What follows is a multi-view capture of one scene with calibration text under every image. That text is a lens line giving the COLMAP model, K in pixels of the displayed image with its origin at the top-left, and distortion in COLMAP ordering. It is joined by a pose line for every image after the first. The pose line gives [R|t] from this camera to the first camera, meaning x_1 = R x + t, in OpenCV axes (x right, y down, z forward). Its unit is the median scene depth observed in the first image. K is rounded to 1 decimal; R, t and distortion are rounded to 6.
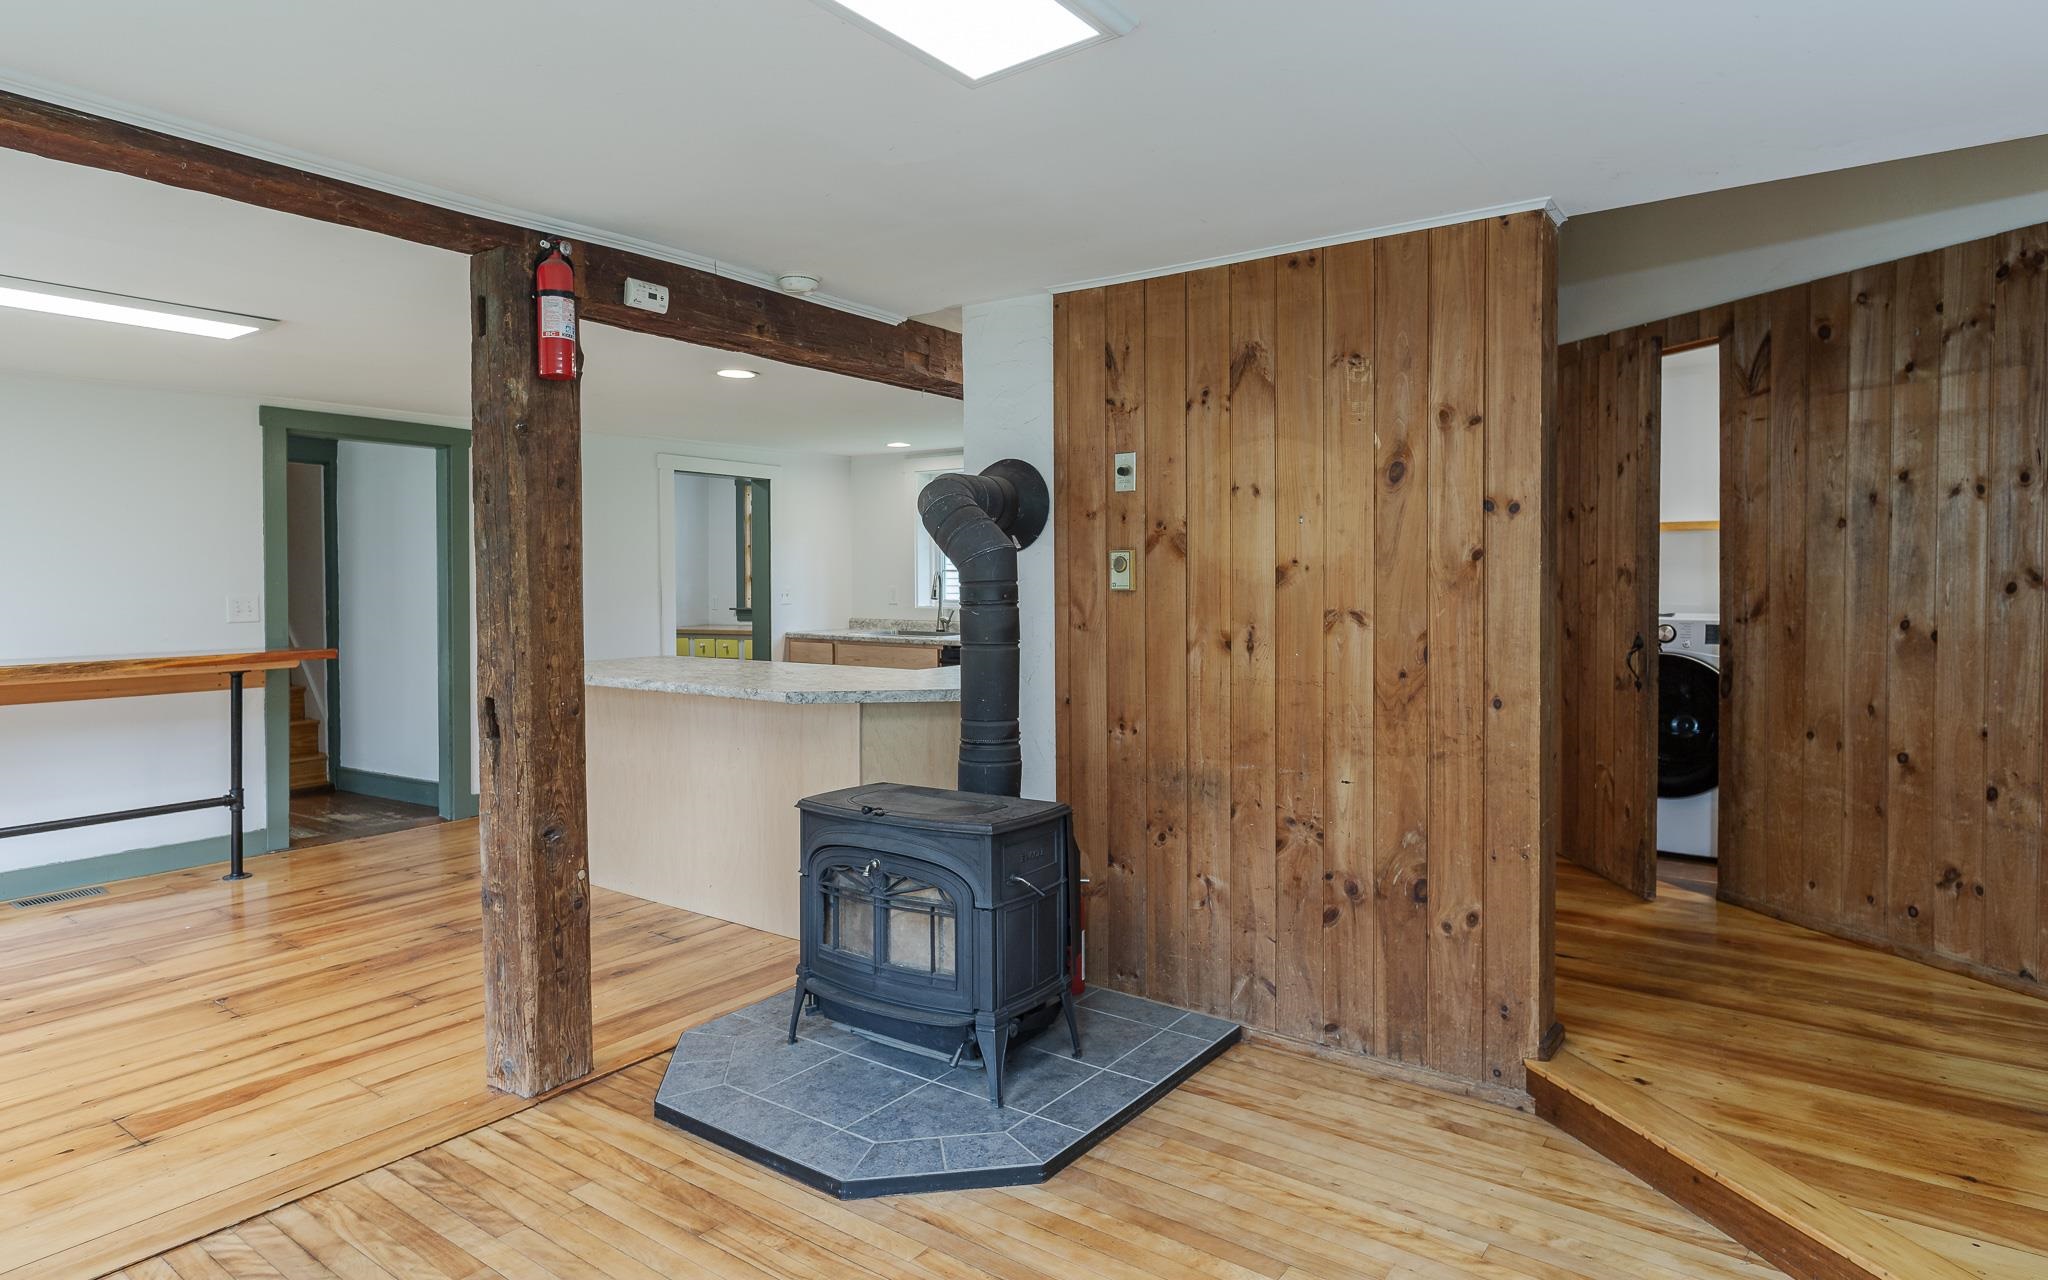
lens RADIAL K [[1108.0, 0, 1014.7], [0, 1108.0, 630.2], [0, 0, 1]] dist [-0.000589, -0.000821]
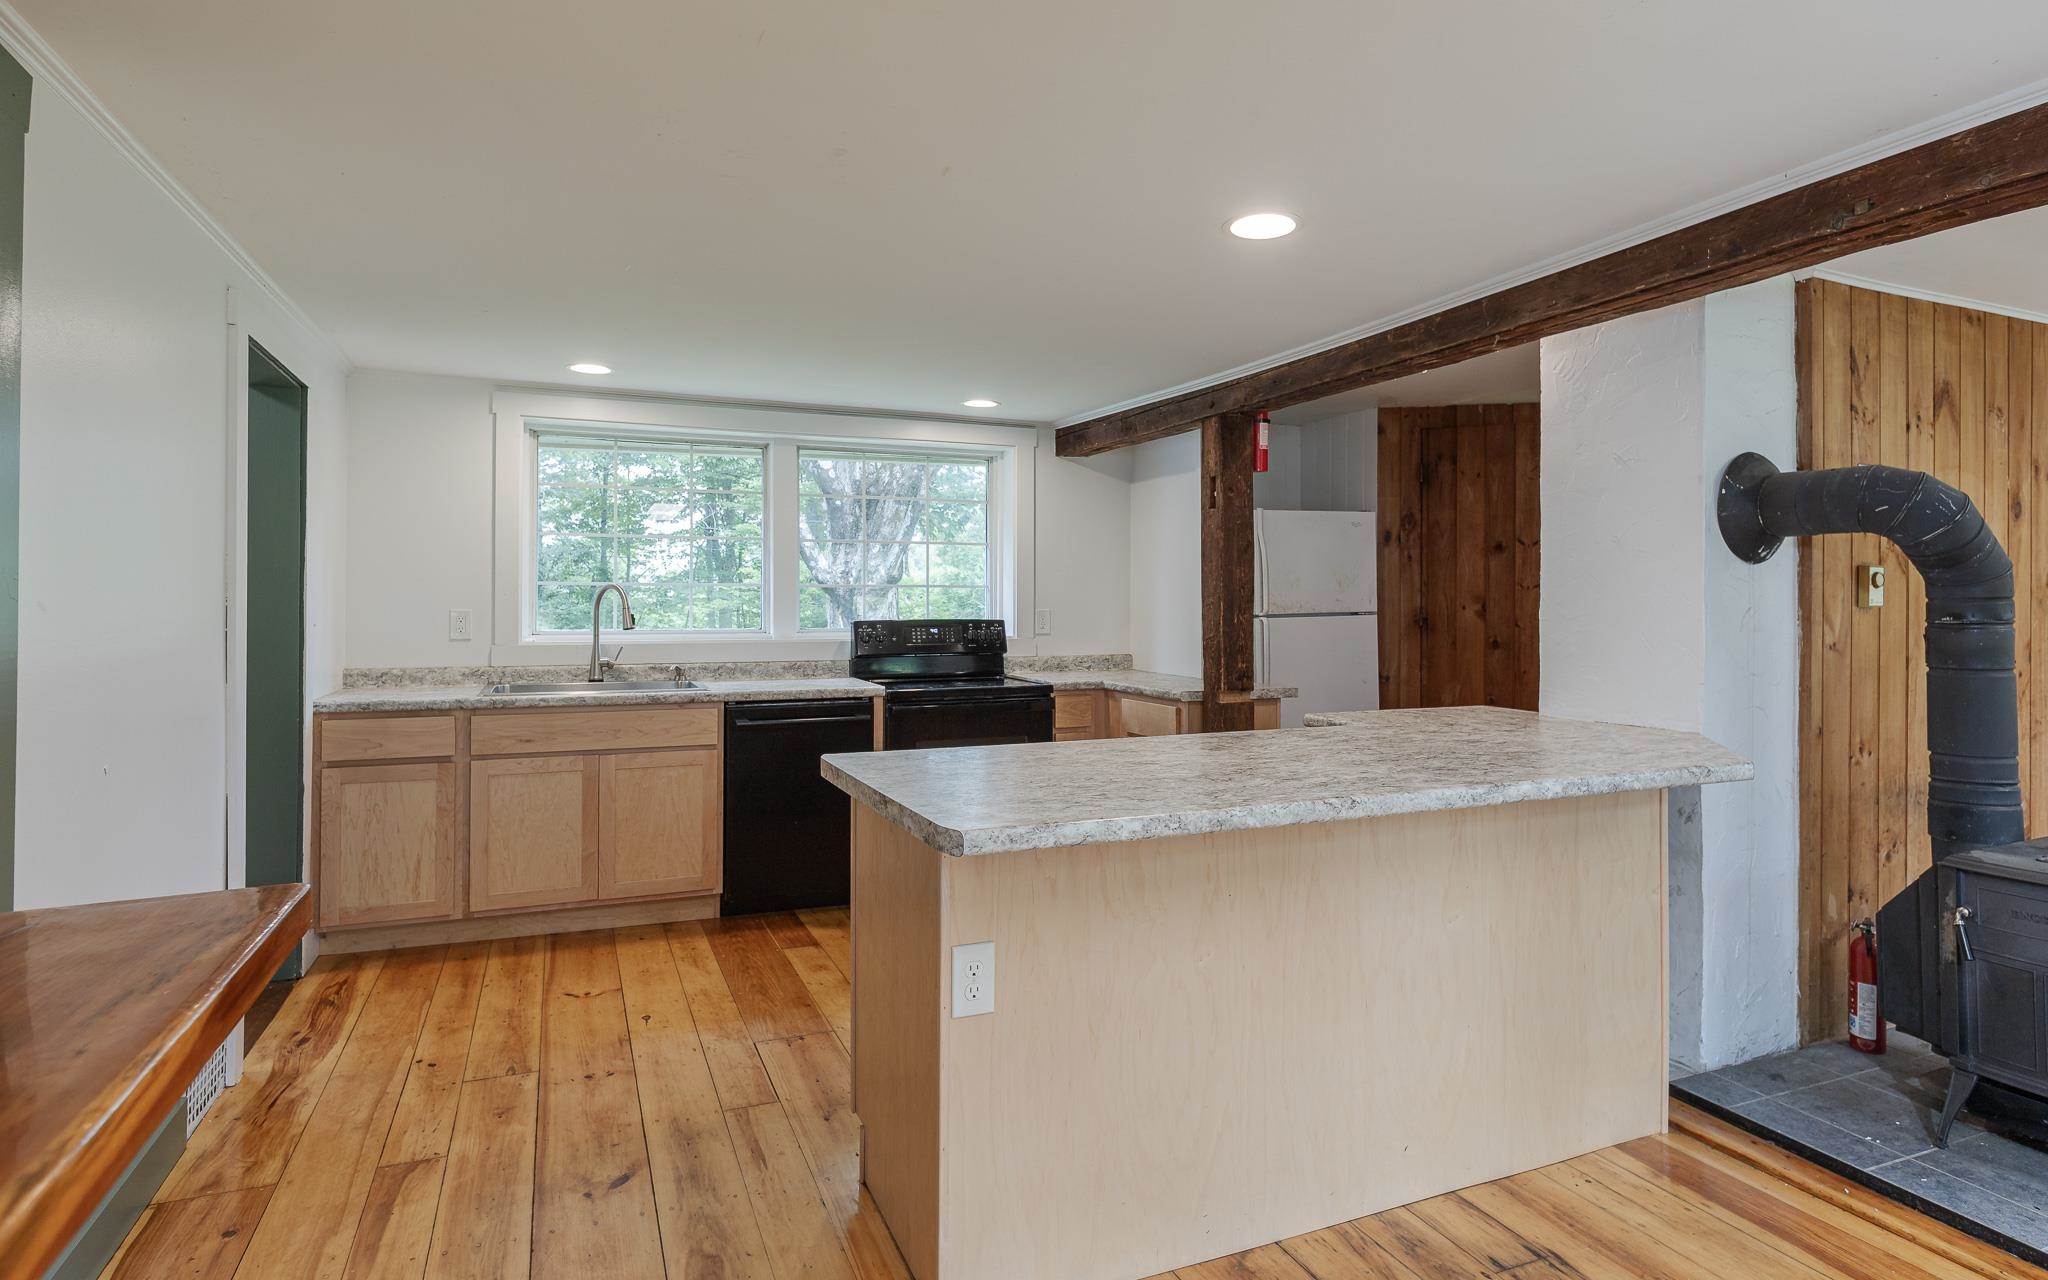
lens RADIAL K [[1108.0, 0, 1016.6], [0, 1108.0, 604.4], [0, 0, 1]] dist [-0.000589, -0.000821]
pose [[0.518597, 0.002648, 0.855015, -1.094094], [0.037280, 0.998974, -0.025706, -0.040351], [-0.854206, 0.045206, 0.517966, 1.127571]]
